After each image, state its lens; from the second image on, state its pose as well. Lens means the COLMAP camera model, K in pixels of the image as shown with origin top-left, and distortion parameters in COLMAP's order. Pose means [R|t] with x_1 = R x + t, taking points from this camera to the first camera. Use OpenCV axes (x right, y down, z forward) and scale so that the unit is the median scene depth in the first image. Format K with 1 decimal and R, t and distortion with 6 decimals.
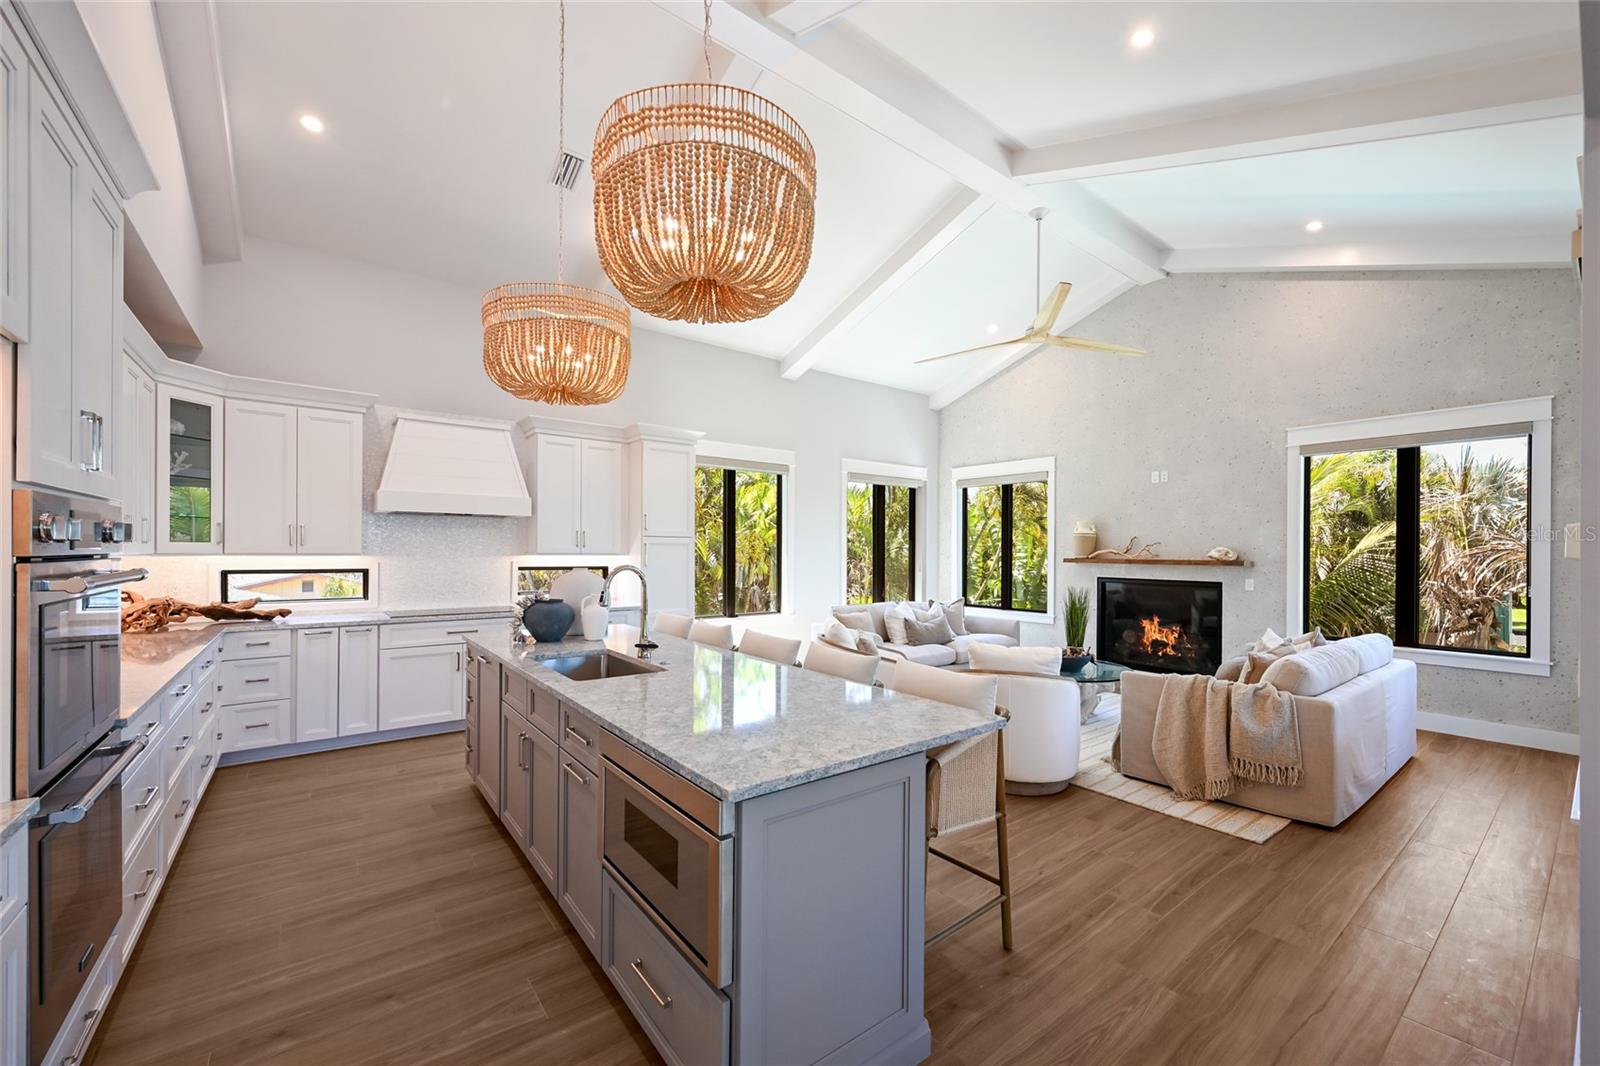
lens RADIAL K [[630.8, 0, 808.1], [0, 630.8, 551.4], [0, 0, 1]] dist [-0.000741, 0.001070]
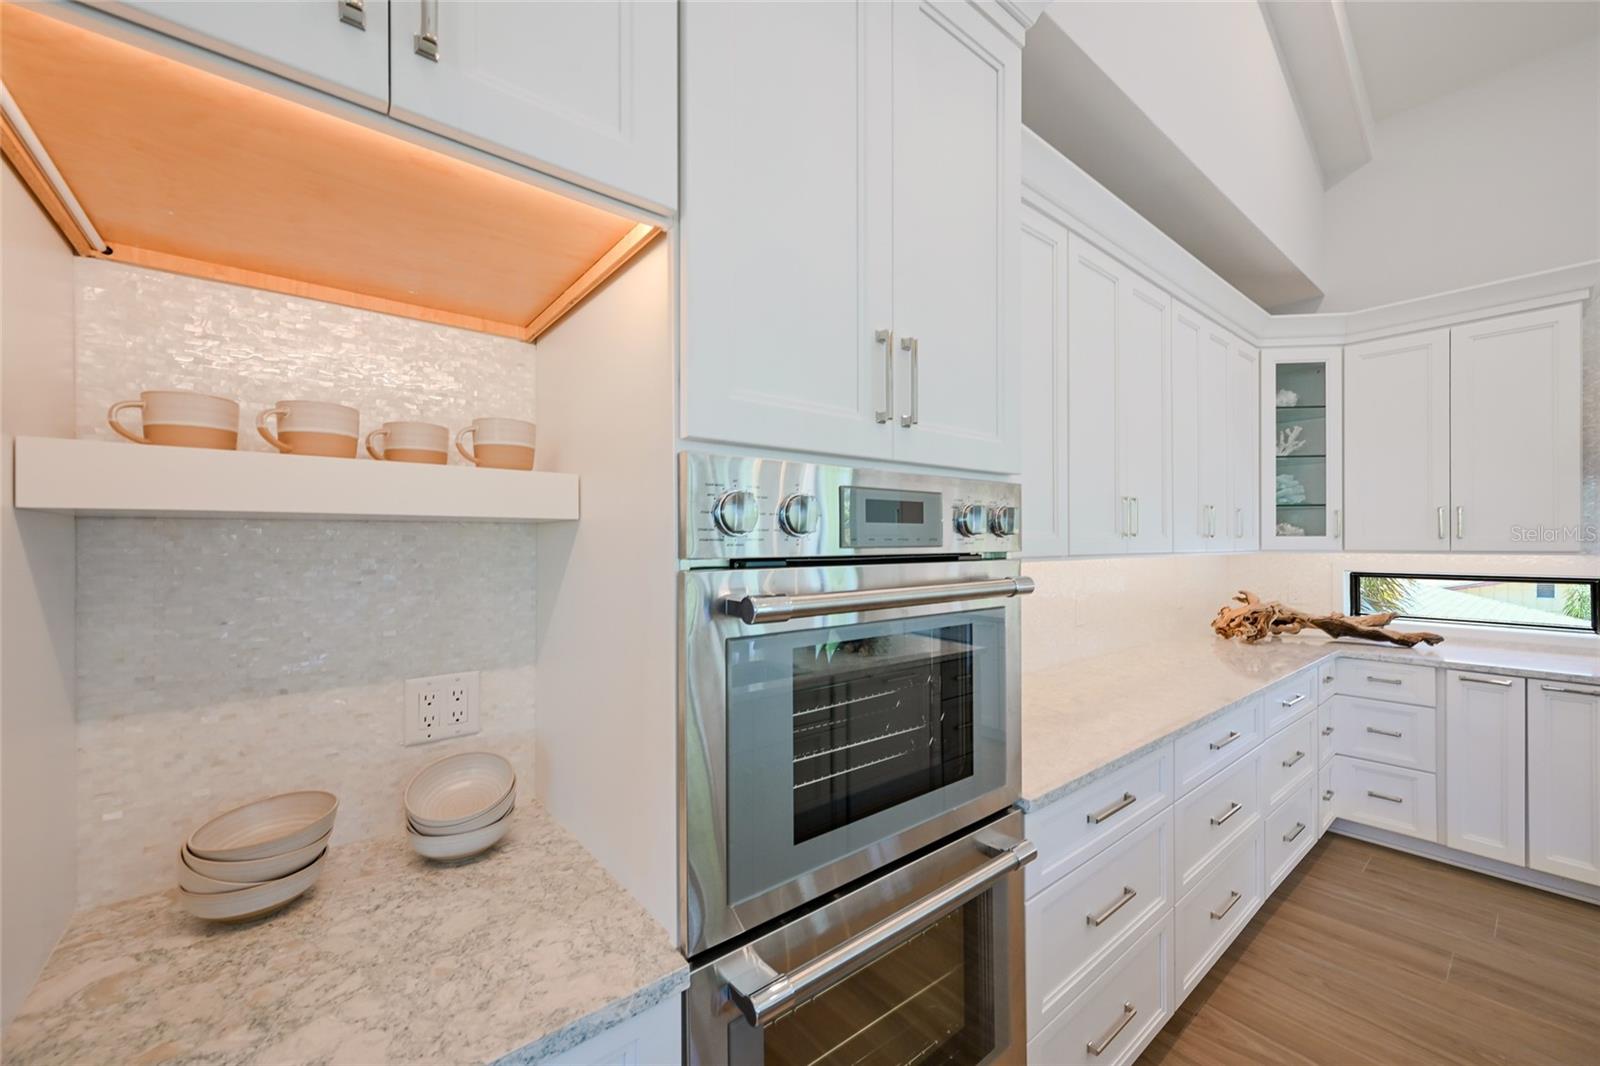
lens RADIAL K [[630.8, 0, 809.8], [0, 630.8, 538.8], [0, 0, 1]] dist [-0.000741, 0.001070]
pose [[0.030398, -0.011972, -0.999466, -0.172658], [-0.000299, 0.999928, -0.011987, -0.001093], [0.999538, 0.000664, 0.030392, 0.309195]]
